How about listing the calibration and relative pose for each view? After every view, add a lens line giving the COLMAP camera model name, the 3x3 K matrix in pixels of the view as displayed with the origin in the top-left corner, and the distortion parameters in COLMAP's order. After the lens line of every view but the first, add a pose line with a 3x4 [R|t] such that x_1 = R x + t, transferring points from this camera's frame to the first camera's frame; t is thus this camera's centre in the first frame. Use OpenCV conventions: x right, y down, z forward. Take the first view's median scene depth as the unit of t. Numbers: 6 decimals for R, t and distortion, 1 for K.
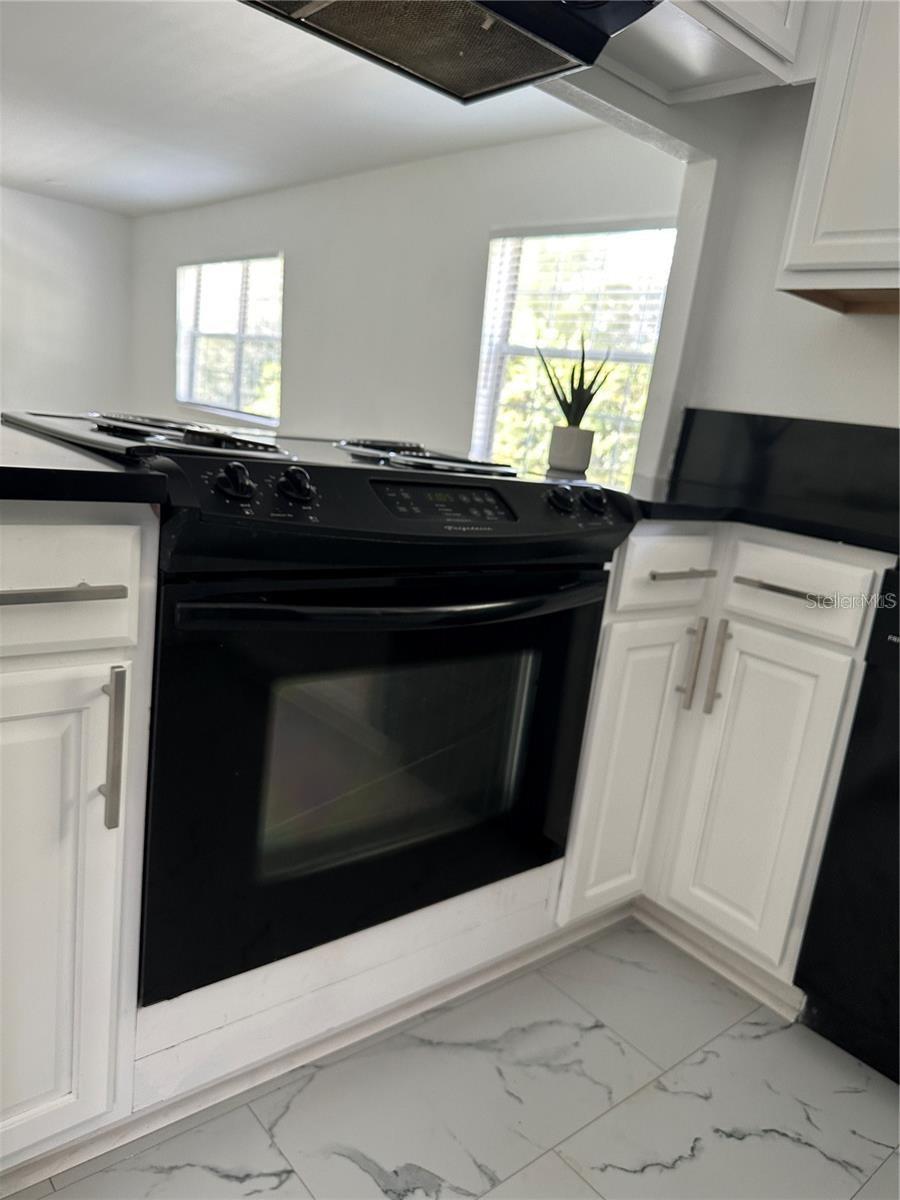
lens RADIAL K [[838.5, 0, 430.6], [0, 838.5, 607.4], [0, 0, 1]] dist [0.045455, -0.058320]
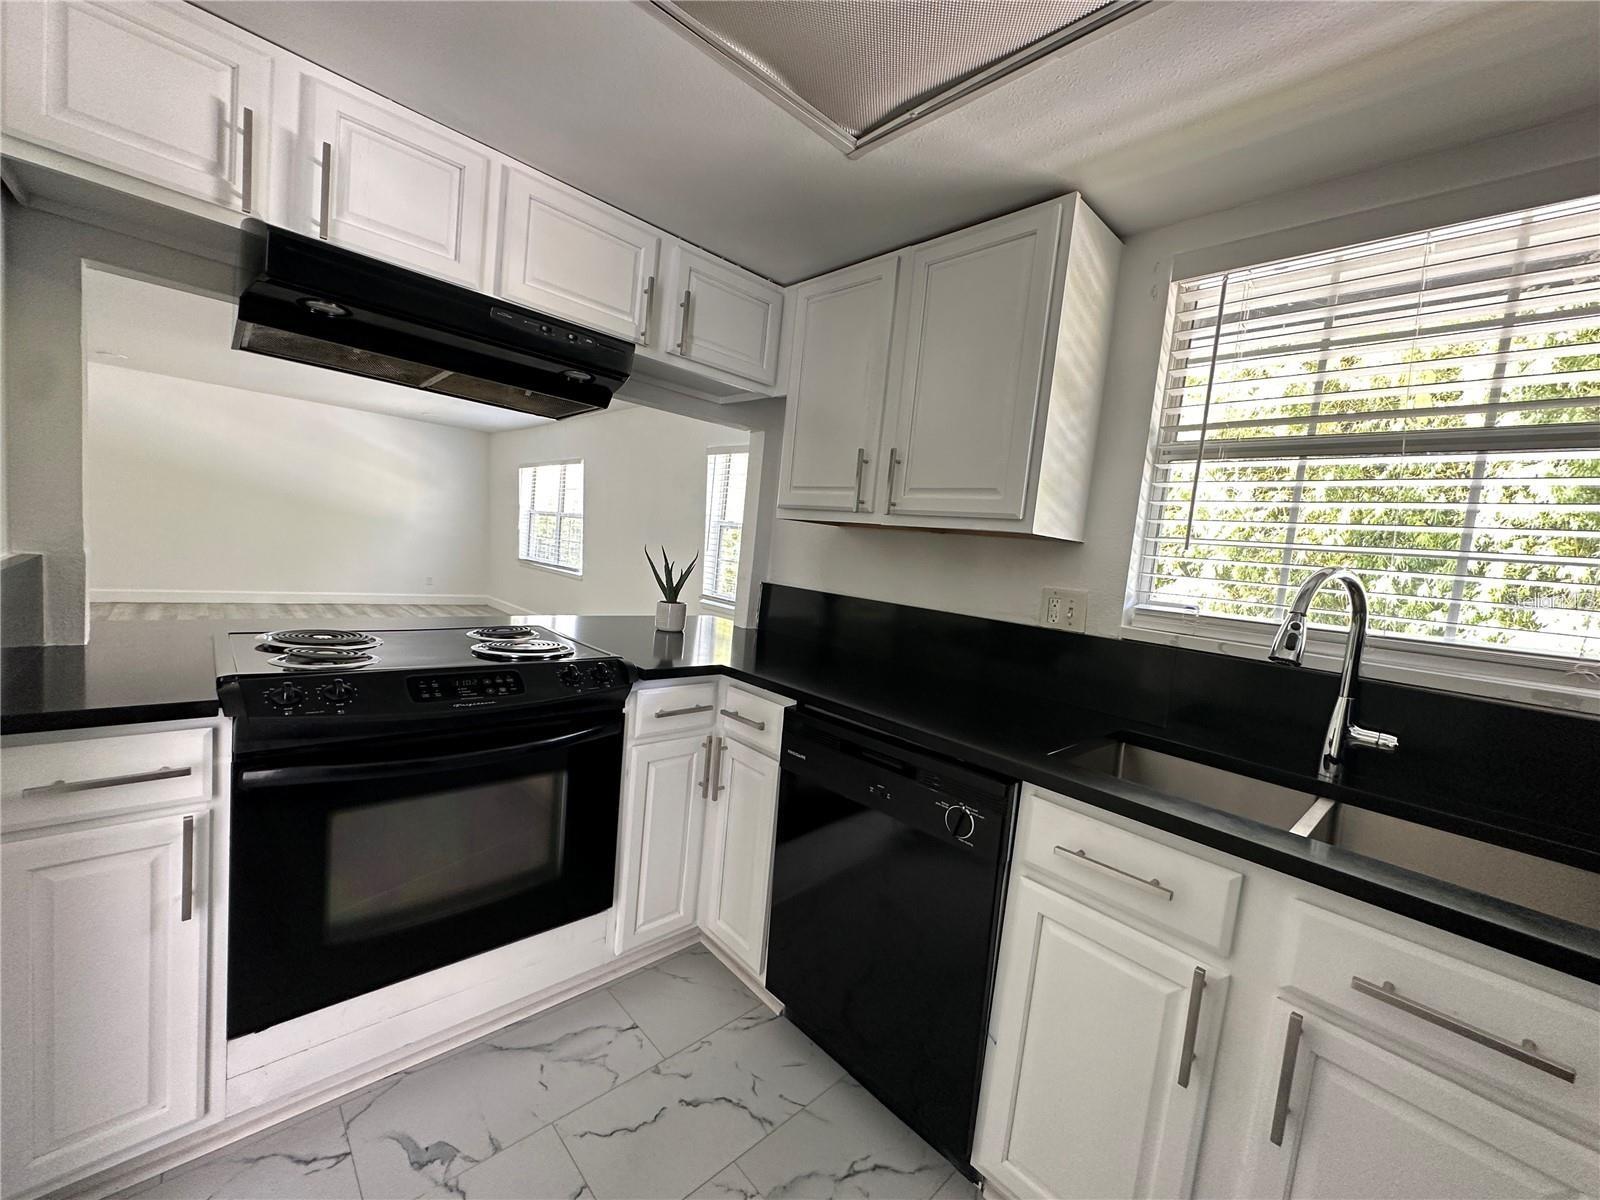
lens RADIAL K [[631.4, 0, 800.0], [0, 631.4, 600.0], [0, 0, 1]] dist [0.001623, 0.000807]
pose [[0.998268, -0.037345, 0.045456, 0.489603], [0.043010, 0.990474, -0.130810, -0.083953], [-0.040138, 0.132539, 0.990365, -0.196642]]
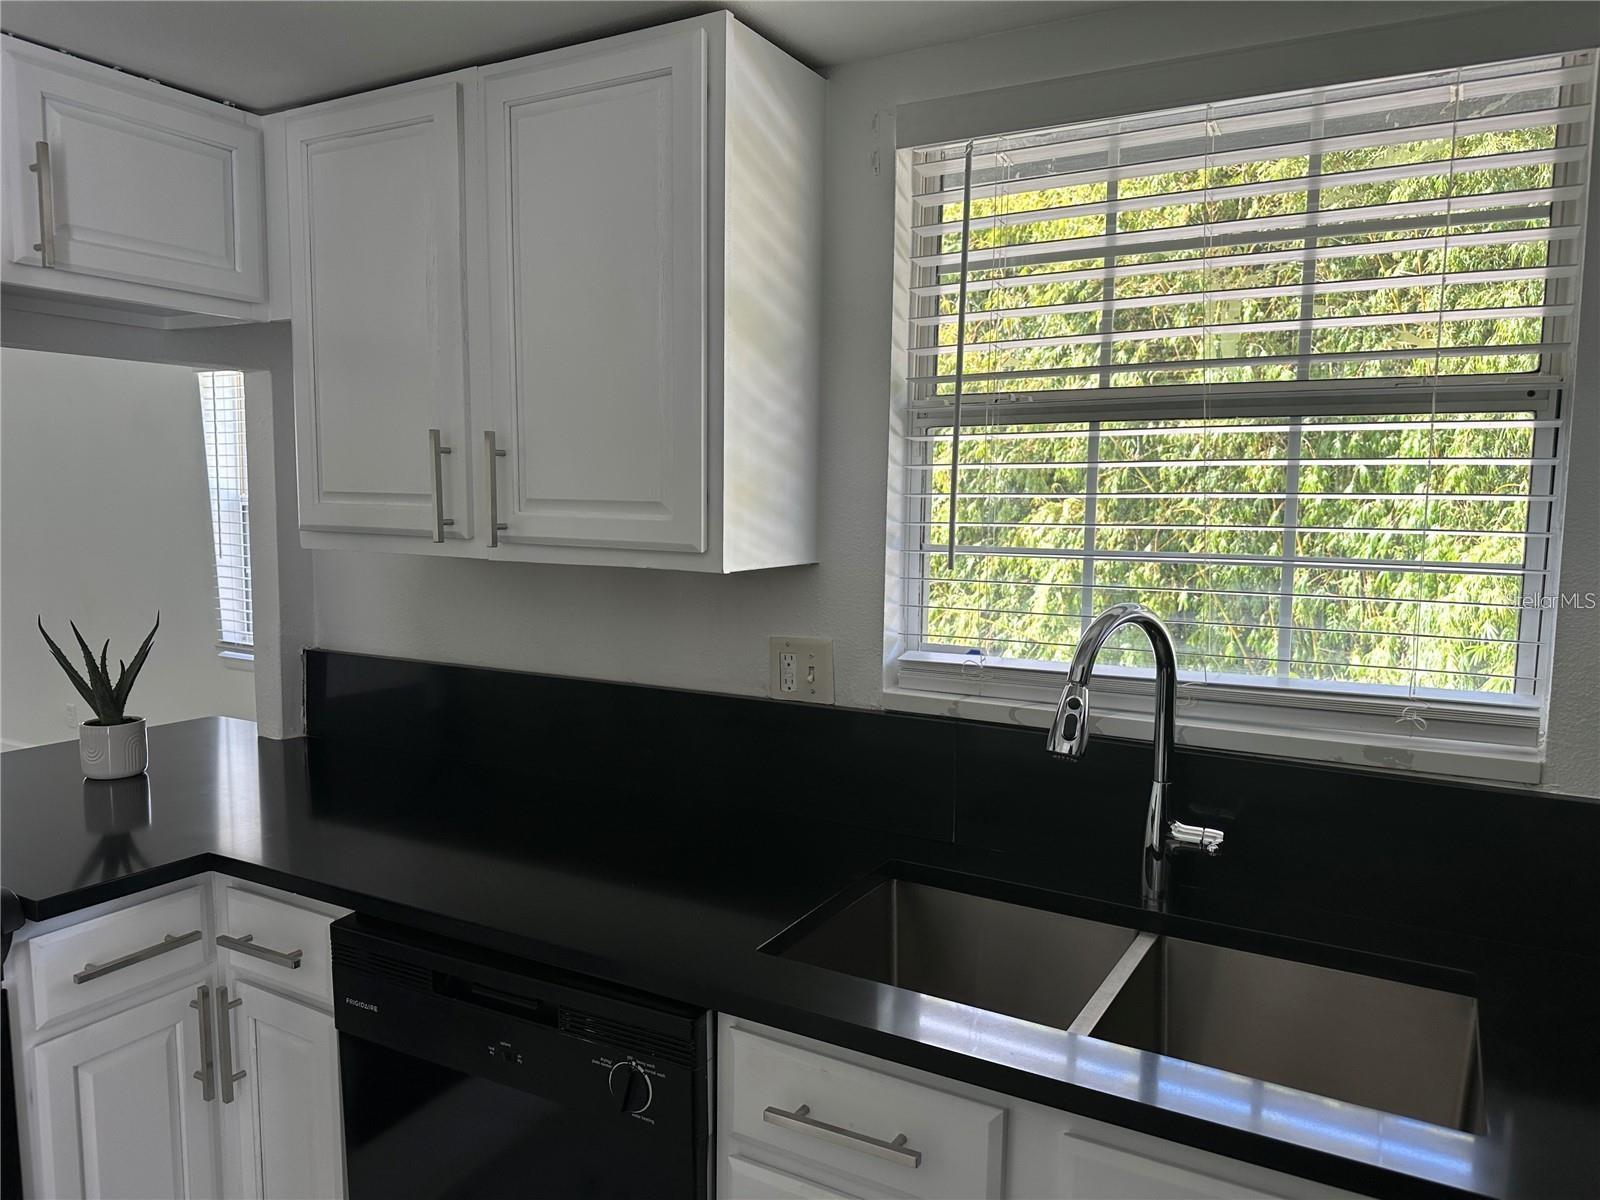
lens RADIAL K [[1117.9, 0, 800.0], [0, 1117.9, 600.0], [0, 0, 1]] dist [0.045455, -0.058320]
pose [[0.935978, -0.153763, 0.316706, 0.636781], [0.180824, 0.981820, -0.057719, -0.208679], [-0.302074, 0.111291, 0.946766, -0.286436]]
